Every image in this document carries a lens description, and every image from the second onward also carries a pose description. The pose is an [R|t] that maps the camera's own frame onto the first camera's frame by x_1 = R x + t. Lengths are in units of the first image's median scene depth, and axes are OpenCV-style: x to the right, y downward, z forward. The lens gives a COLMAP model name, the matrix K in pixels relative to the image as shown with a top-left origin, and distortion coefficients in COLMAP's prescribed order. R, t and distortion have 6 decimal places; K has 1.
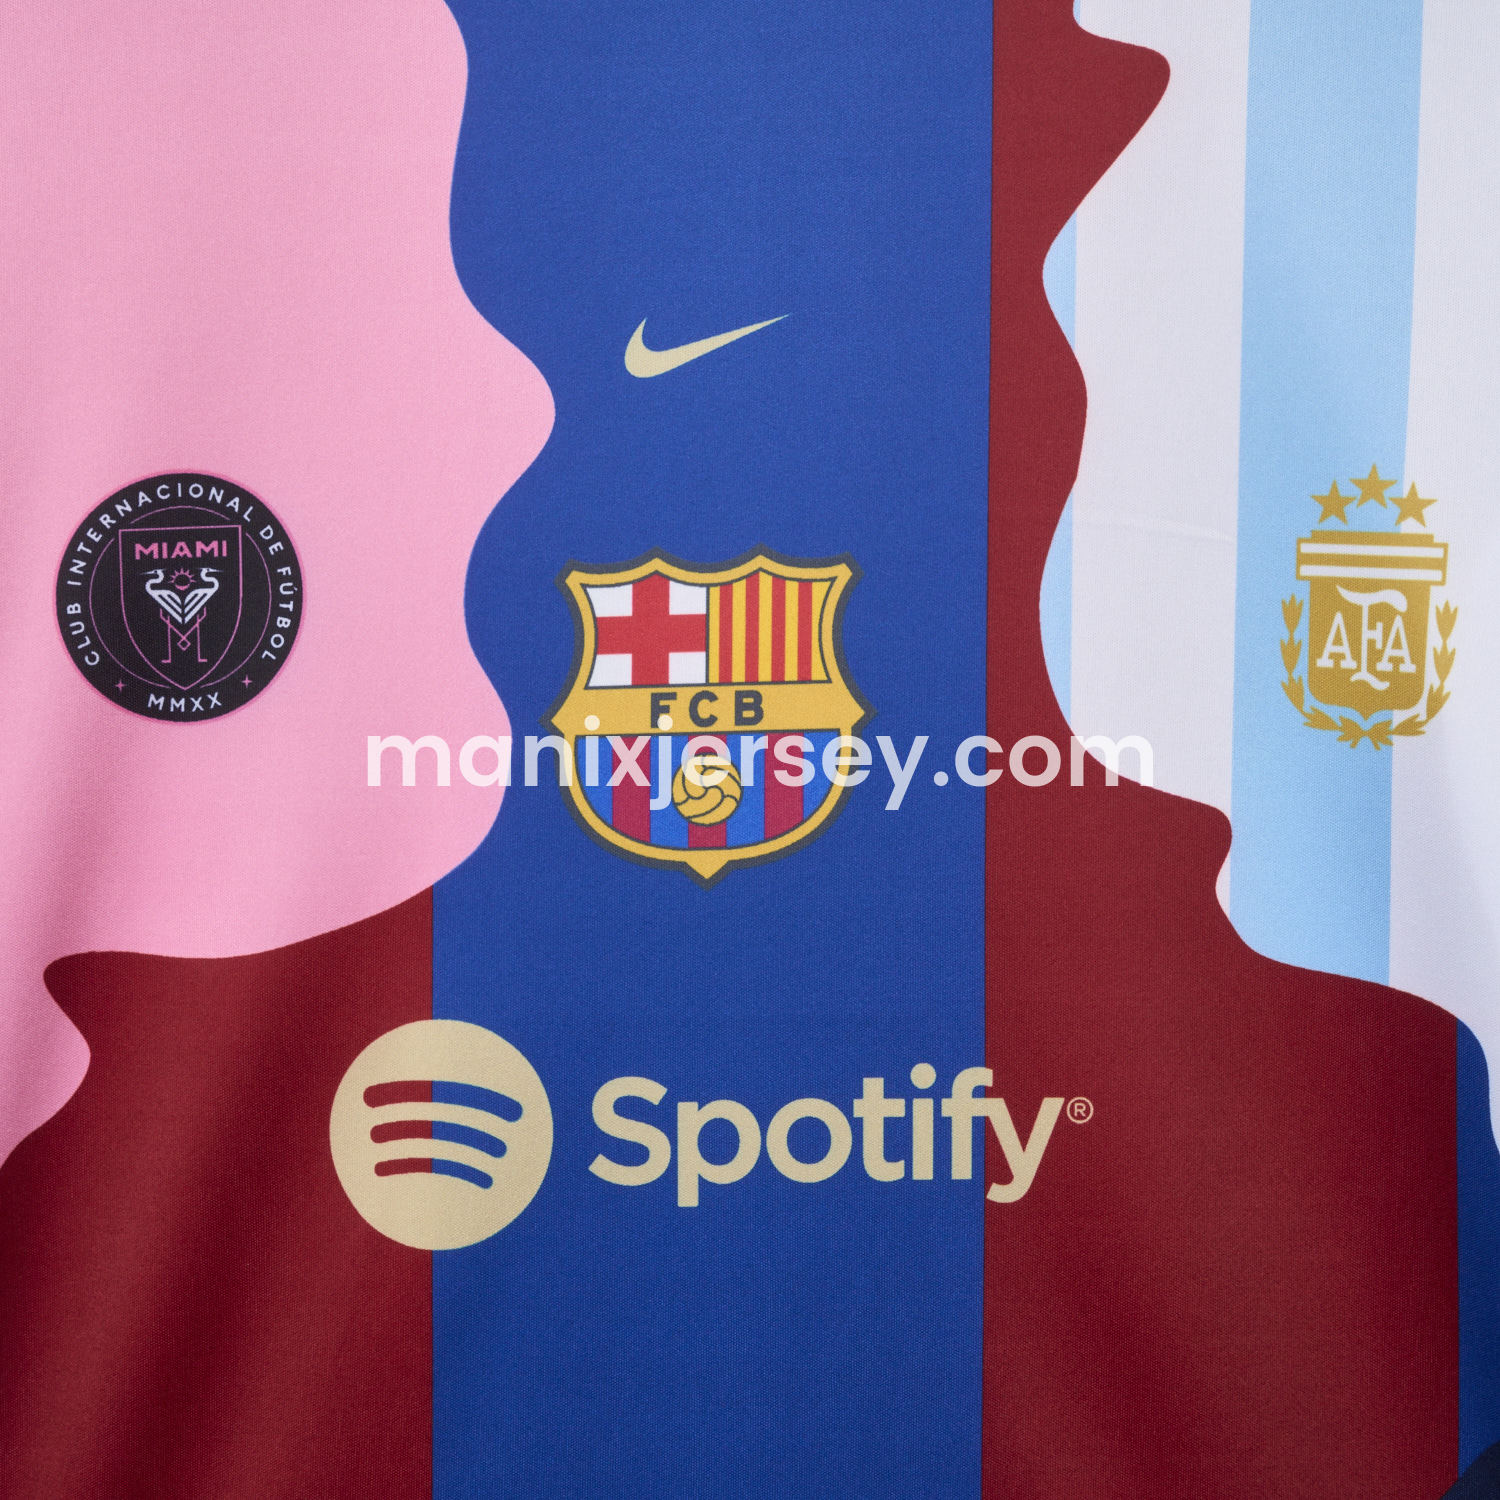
lens RADIAL K [[4408.4, 0, 750.9], [0, 4408.4, 750.3], [0, 0, 1]] dist [-0.030769, 0.000000]
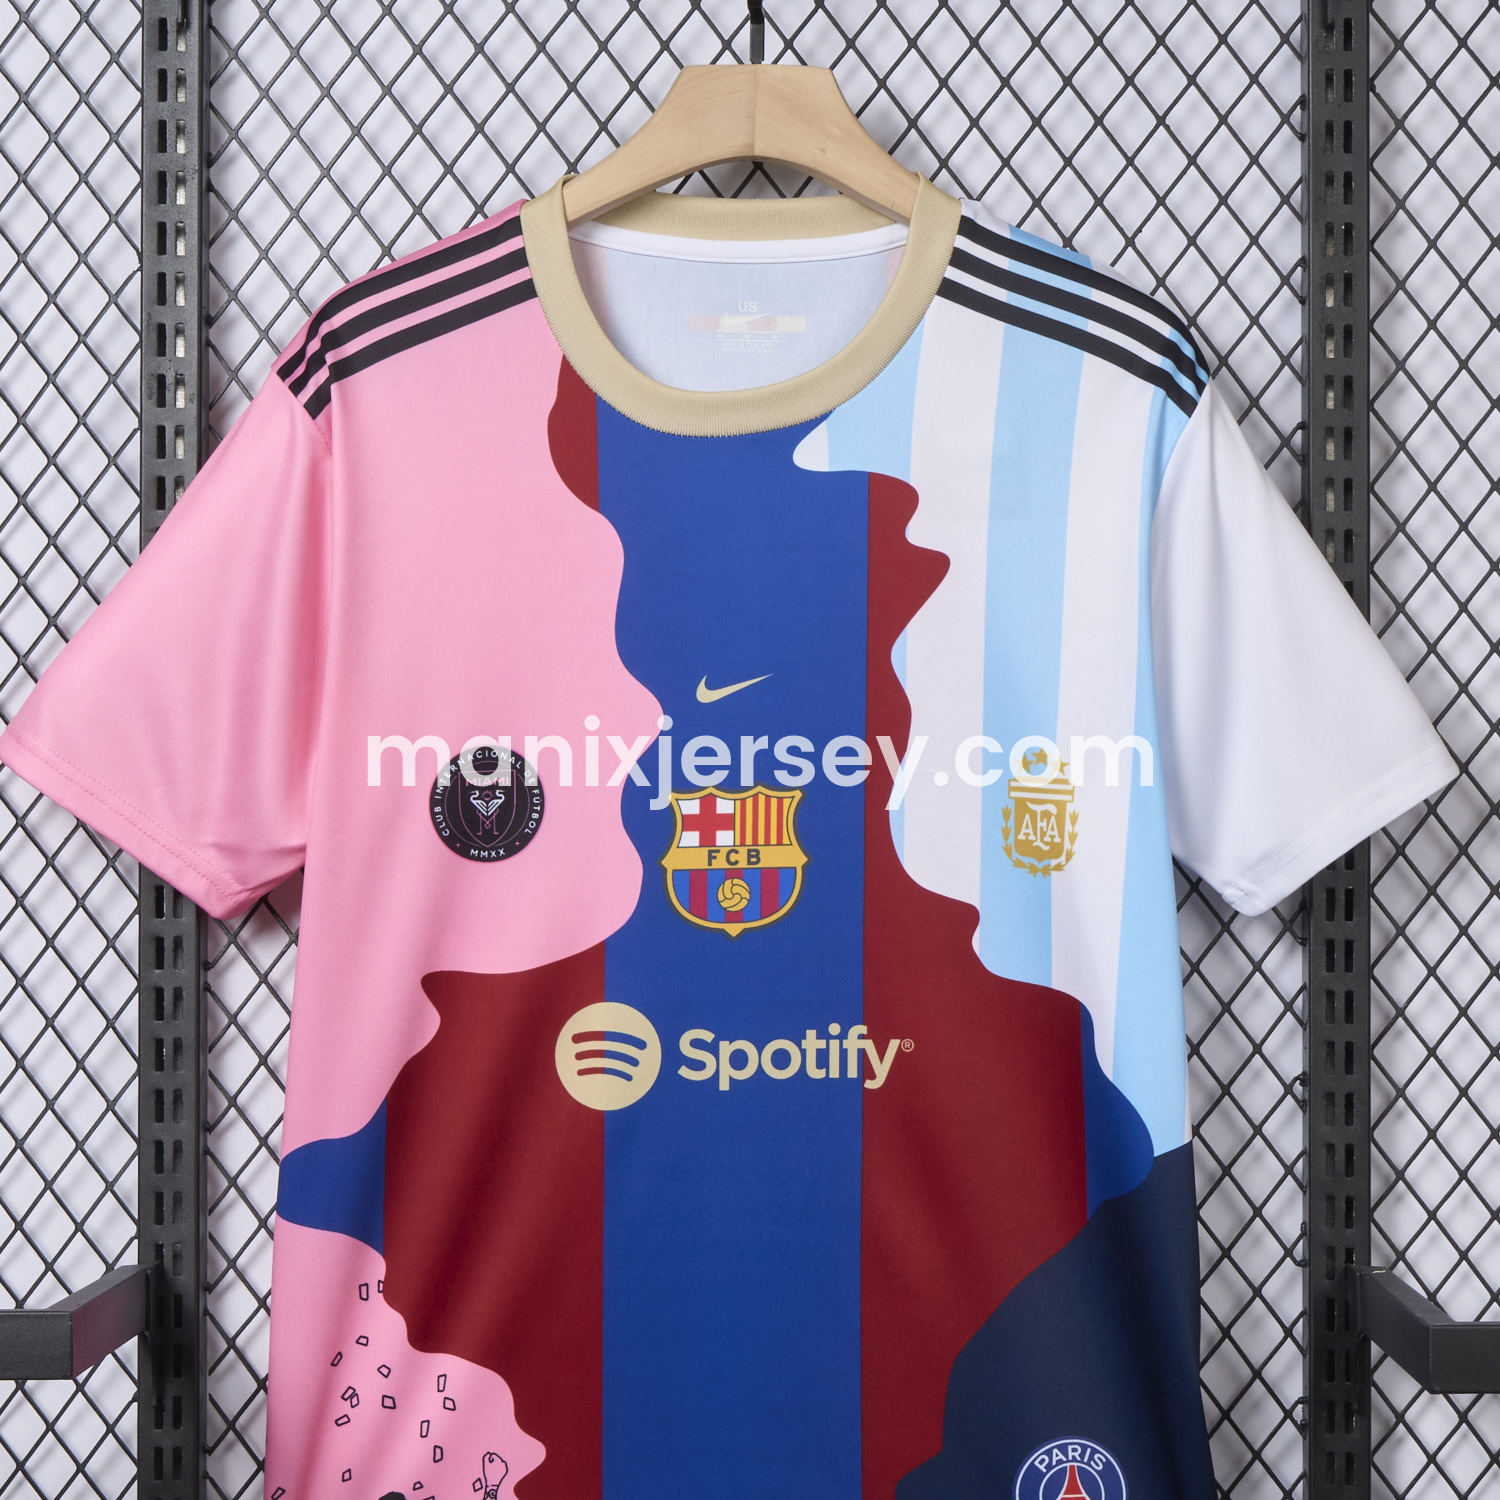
lens RADIAL K [[4408.4, 0, 745.8], [0, 4408.4, 757.1], [0, 0, 1]] dist [-0.030769, 0.000000]
pose [[0.999908, 0.004319, 0.012833, -0.031961], [-0.003959, 0.999600, -0.027996, 0.001869], [-0.012949, 0.027943, 0.999526, -1.141747]]
